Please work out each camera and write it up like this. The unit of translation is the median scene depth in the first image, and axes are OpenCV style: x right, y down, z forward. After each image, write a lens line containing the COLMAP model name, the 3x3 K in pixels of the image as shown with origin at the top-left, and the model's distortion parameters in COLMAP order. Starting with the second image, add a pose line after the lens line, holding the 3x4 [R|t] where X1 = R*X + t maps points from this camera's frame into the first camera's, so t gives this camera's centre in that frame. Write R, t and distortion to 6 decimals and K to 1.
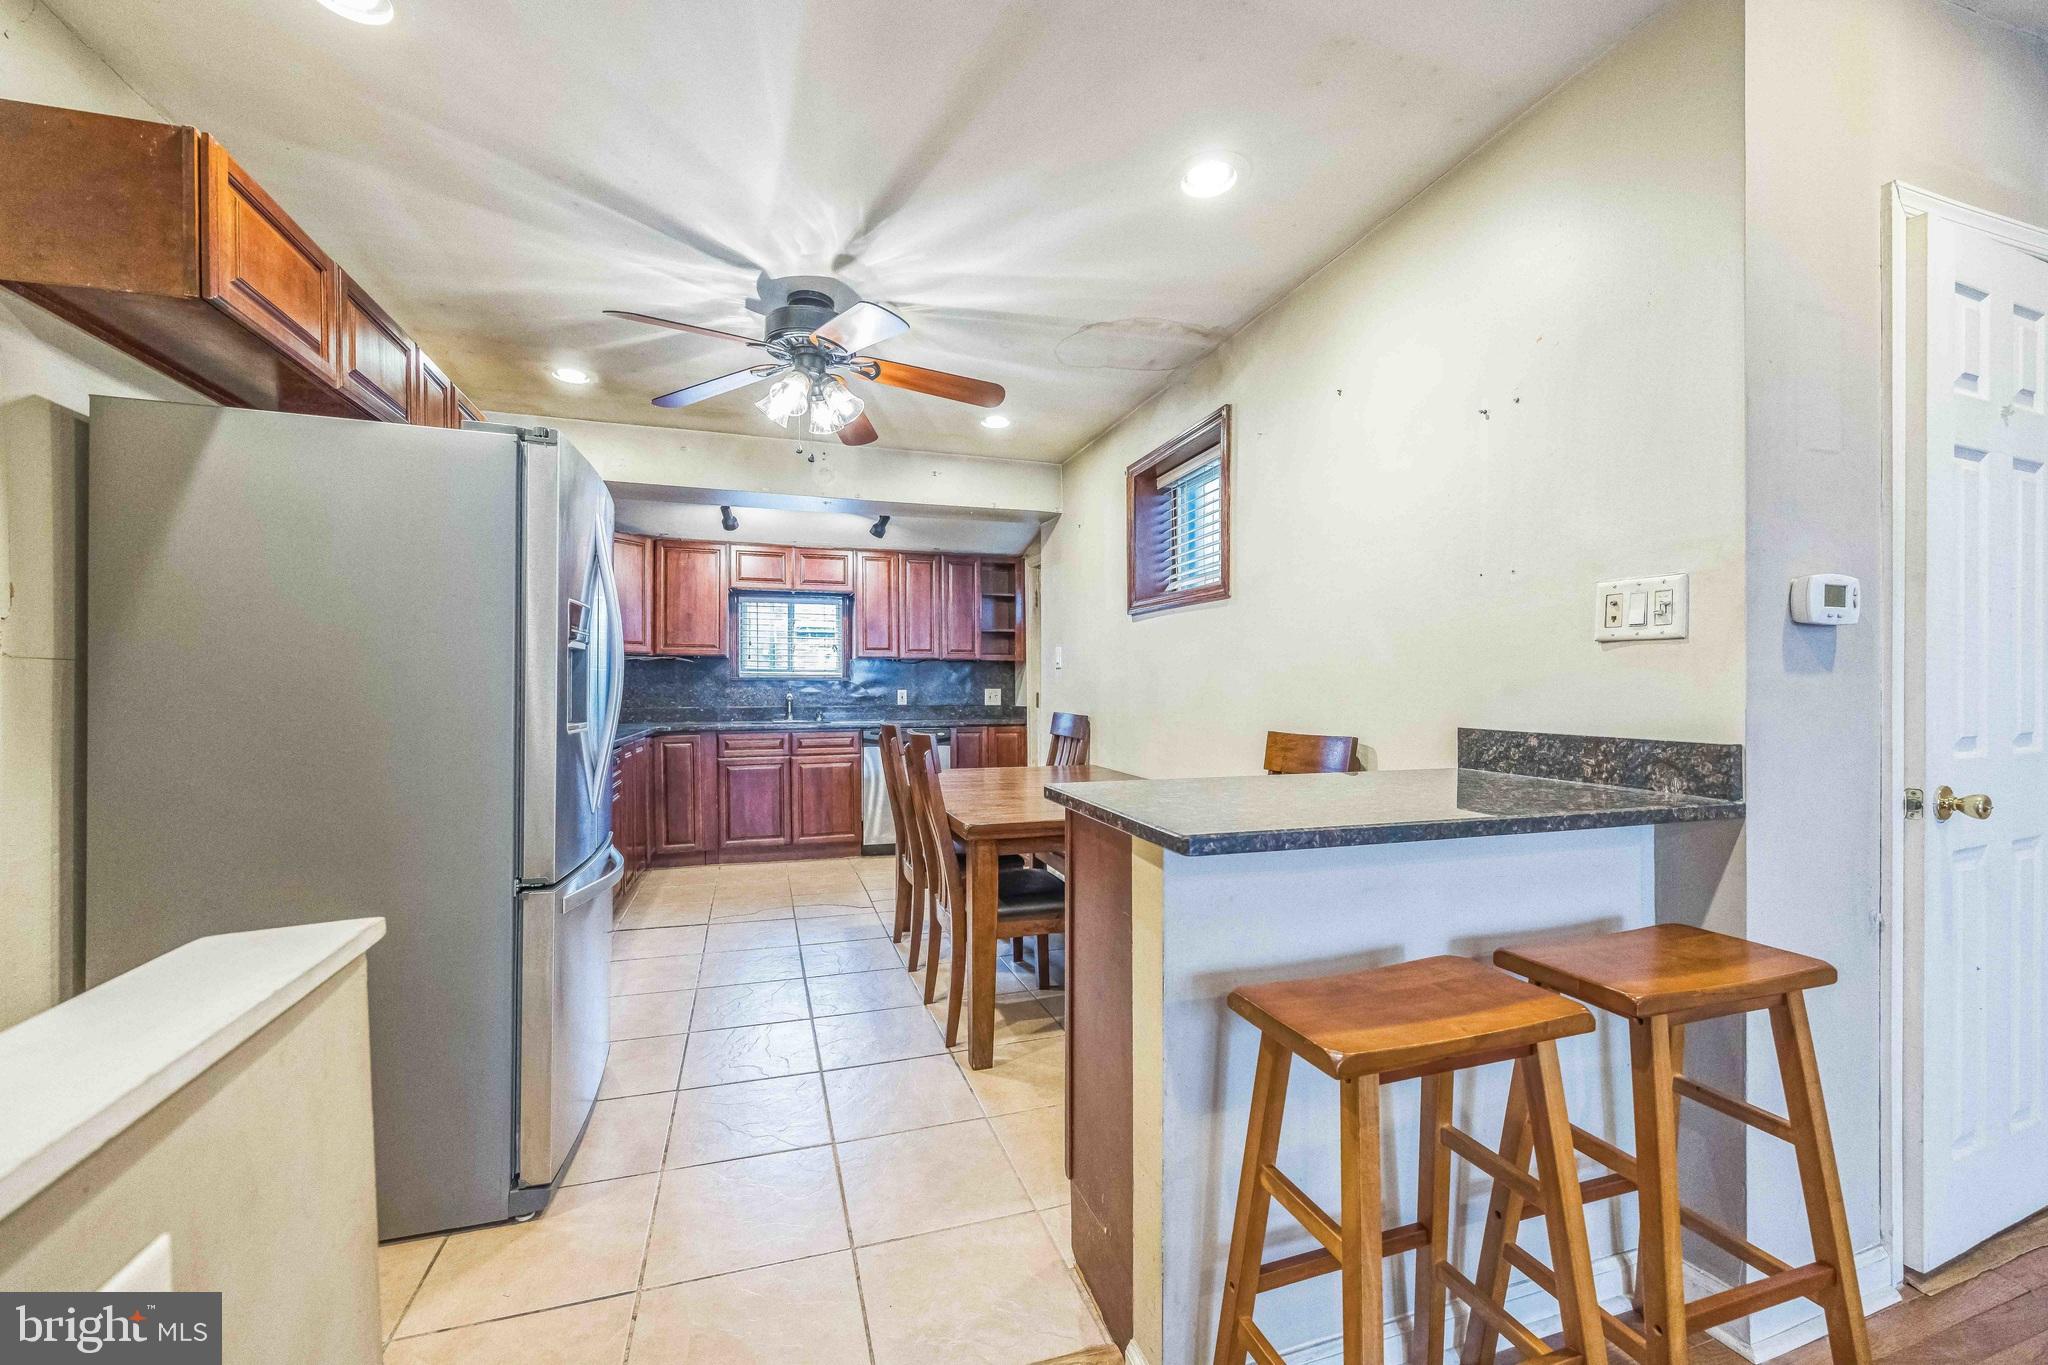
lens RADIAL K [[798.1, 0, 1010.7], [0, 798.1, 693.9], [0, 0, 1]] dist [-0.002494, 0.000112]
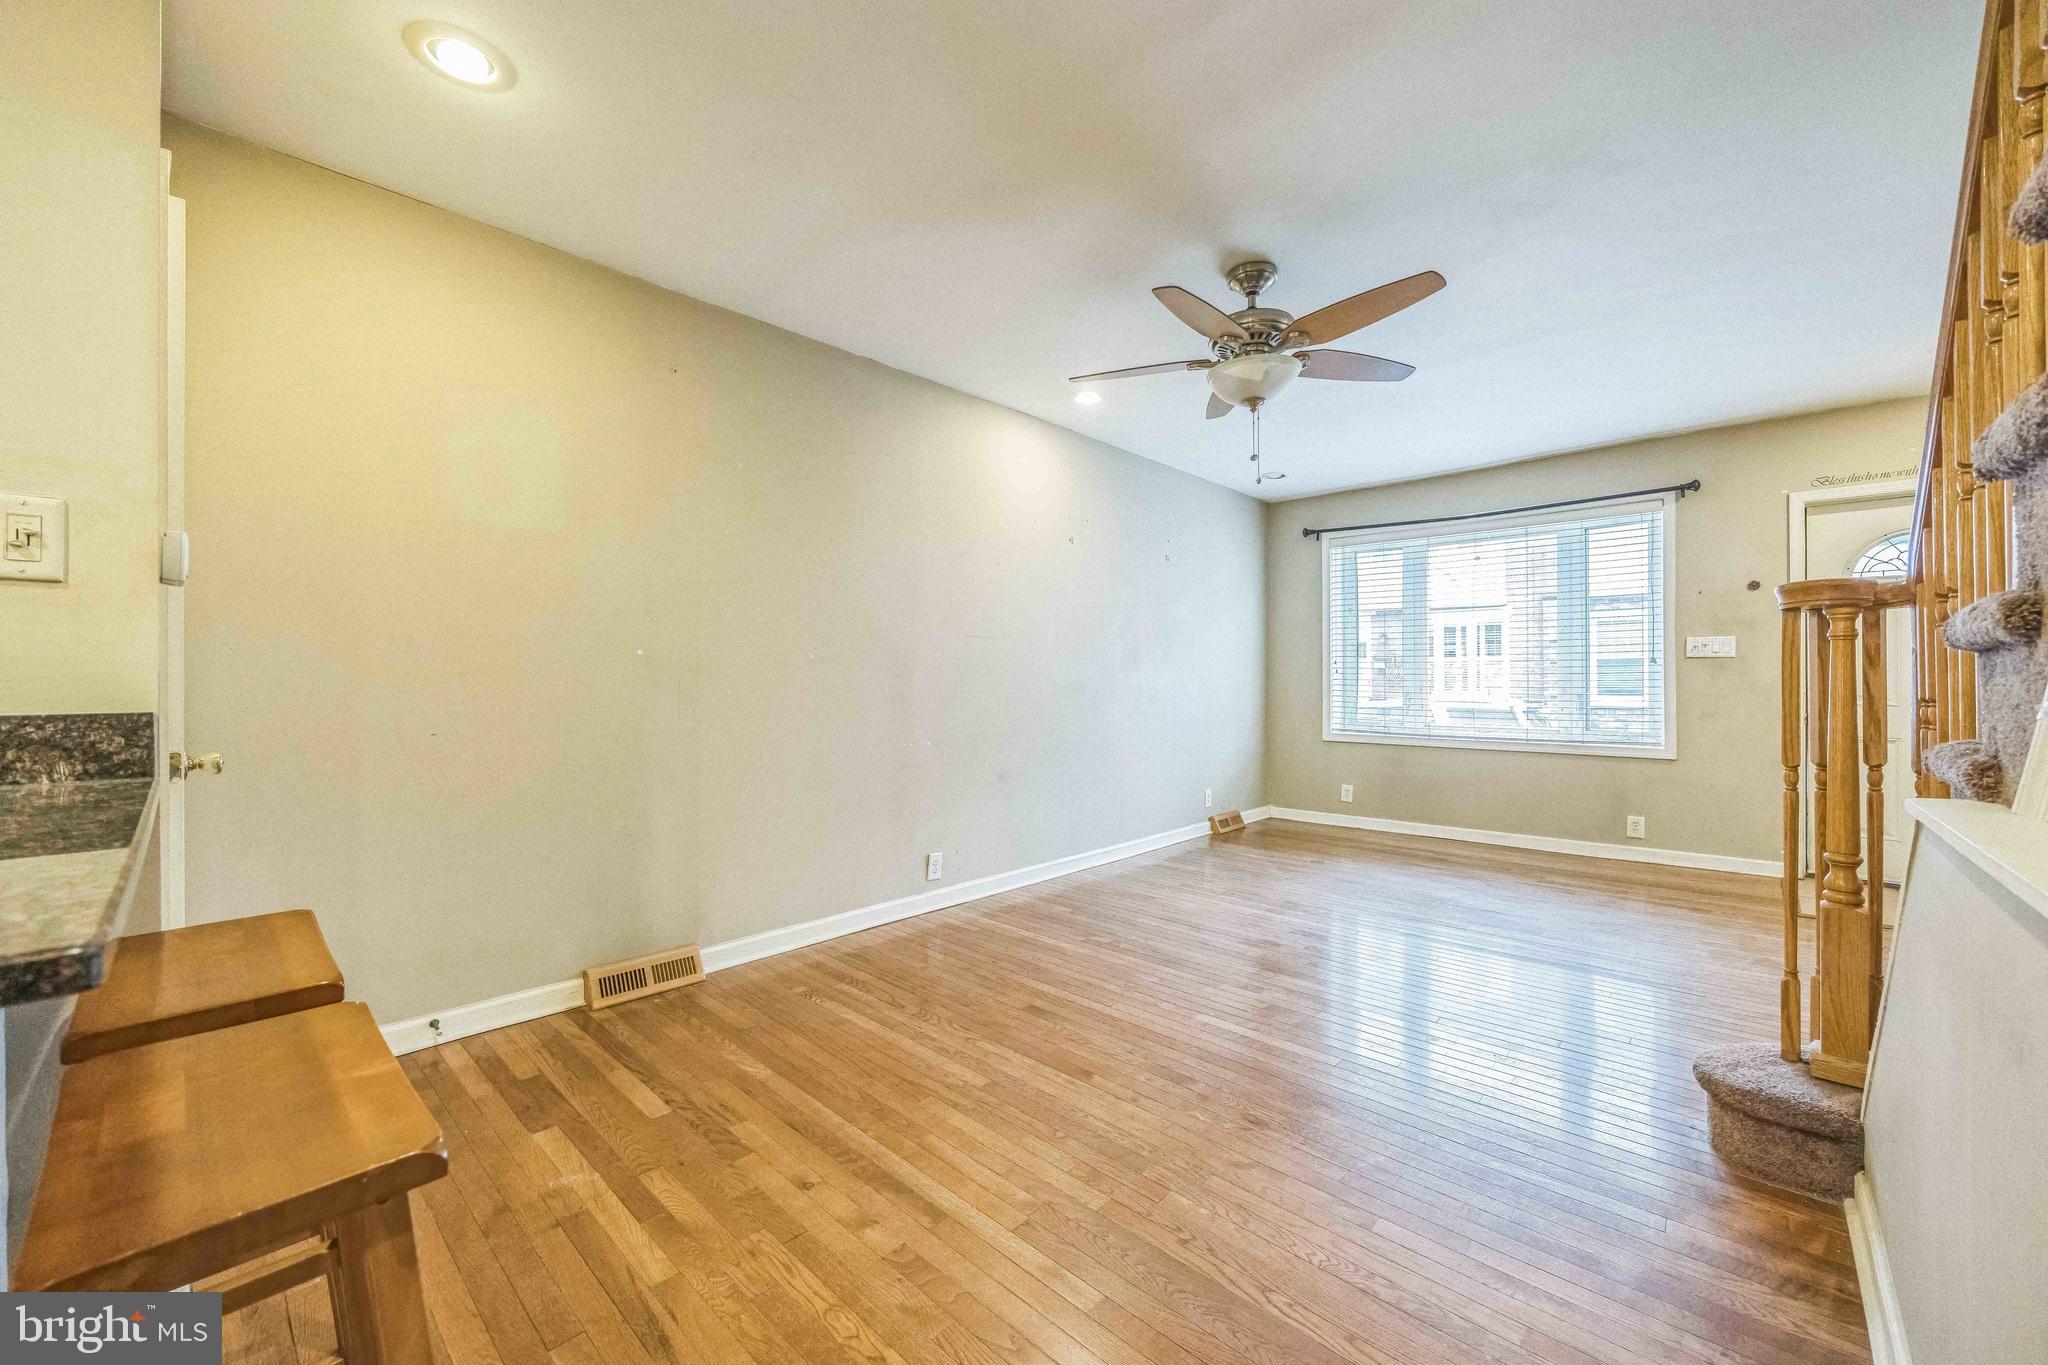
lens RADIAL K [[798.1, 0, 1015.3], [0, 798.1, 674.3], [0, 0, 1]] dist [-0.002494, 0.000112]
pose [[-0.489589, 0.004973, 0.871939, -0.081855], [0.011475, 0.999934, 0.000740, 0.008636], [-0.871878, 0.010368, -0.489614, 0.162255]]
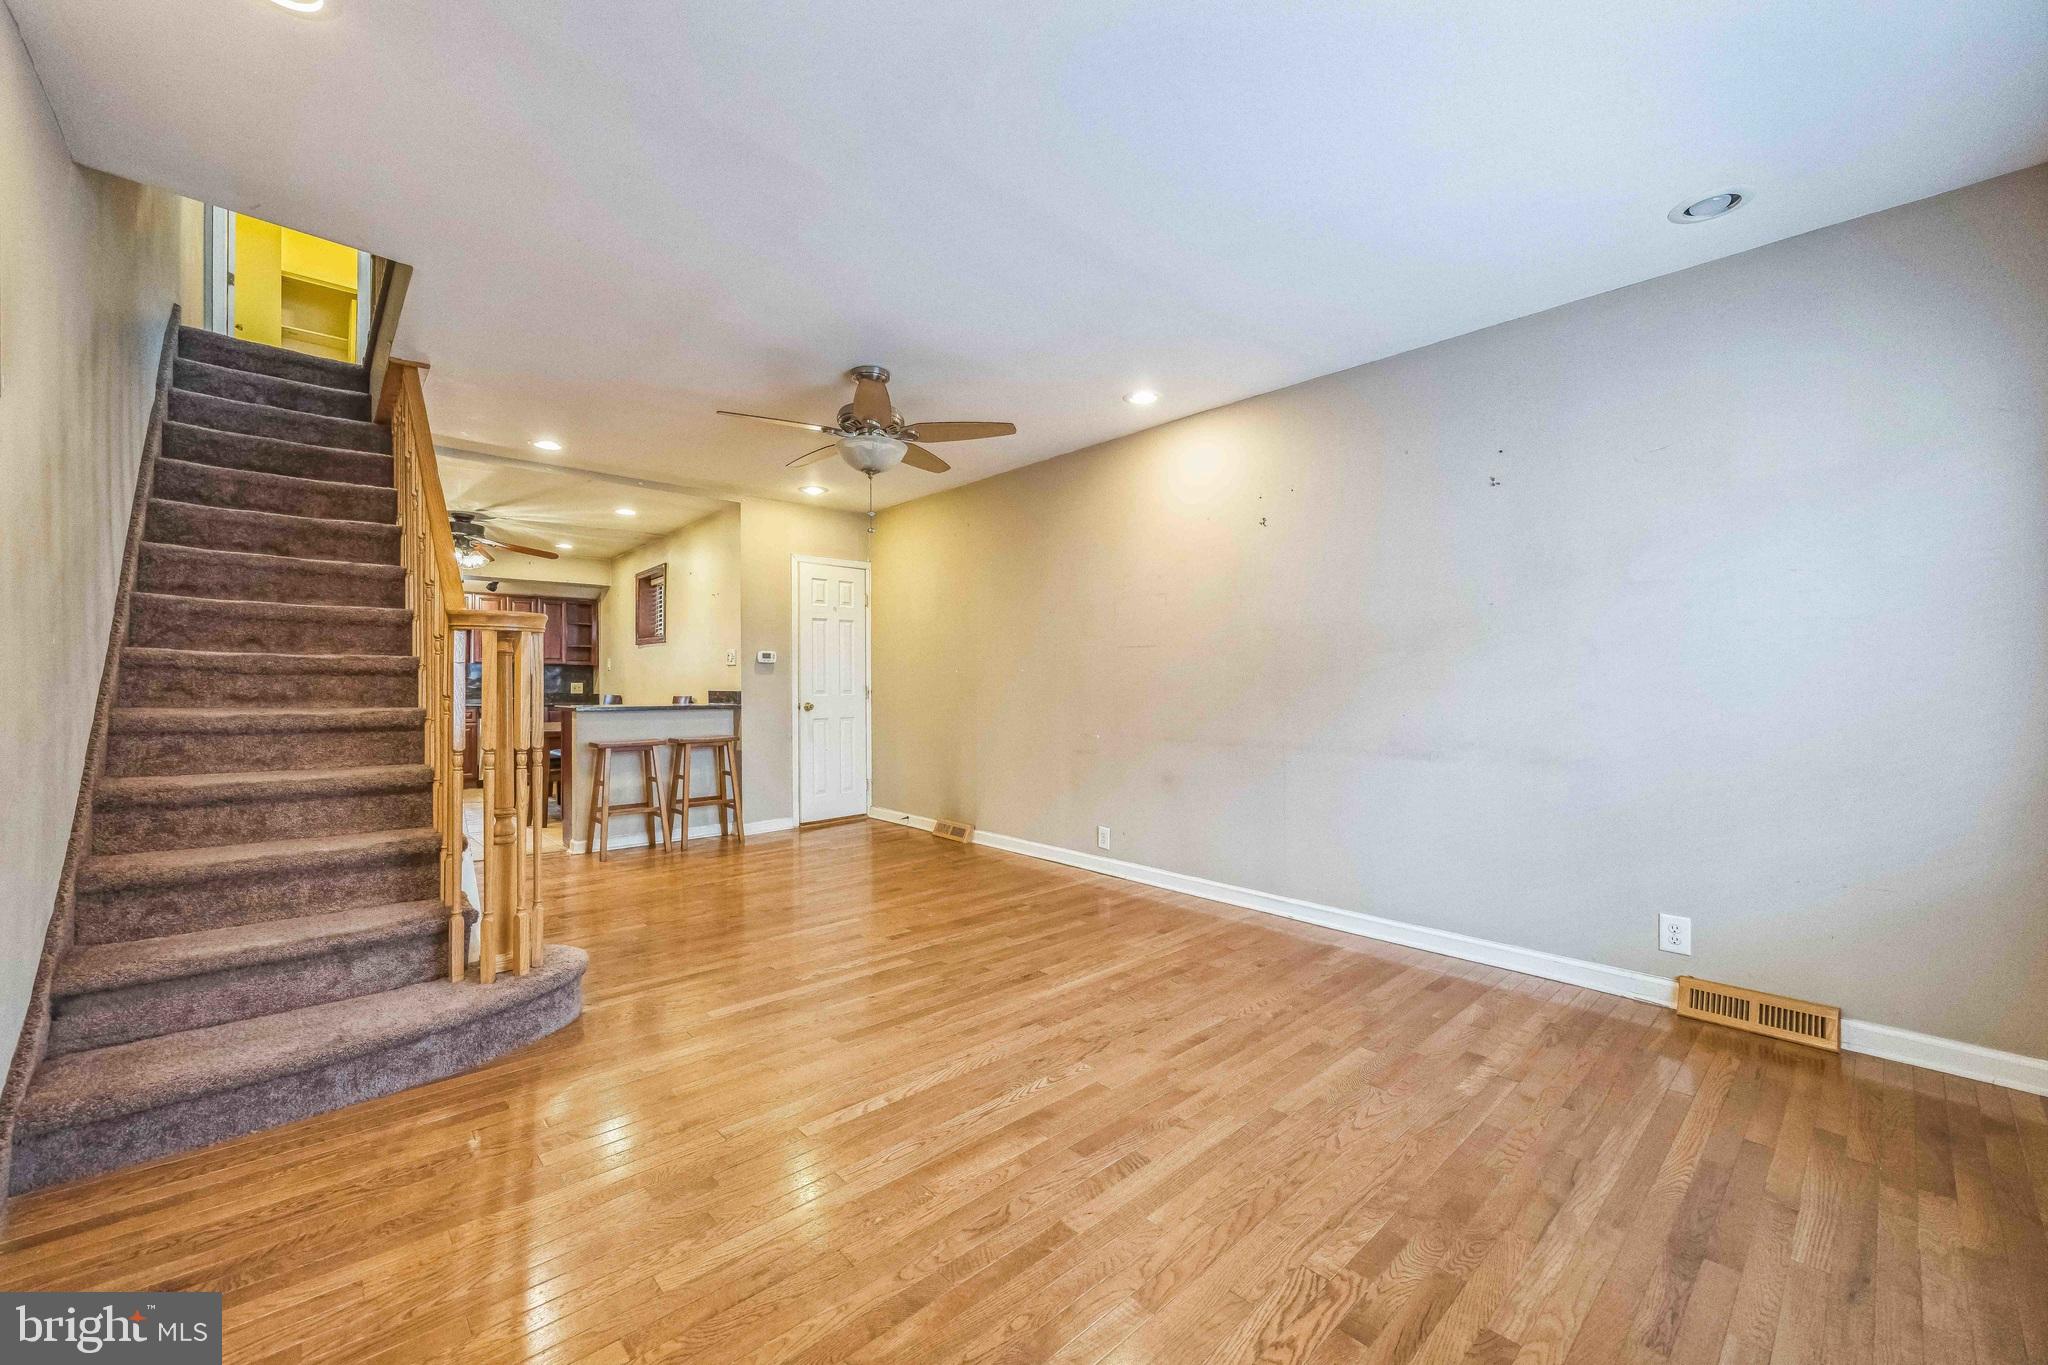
lens RADIAL K [[798.1, 0, 1003.6], [0, 798.1, 681.4], [0, 0, 1]] dist [-0.002494, 0.000112]
pose [[0.913923, 0.003527, 0.405873, 0.130470], [0.003543, 0.999855, -0.016667, 0.023446], [-0.405873, 0.016670, 0.913777, -0.924380]]
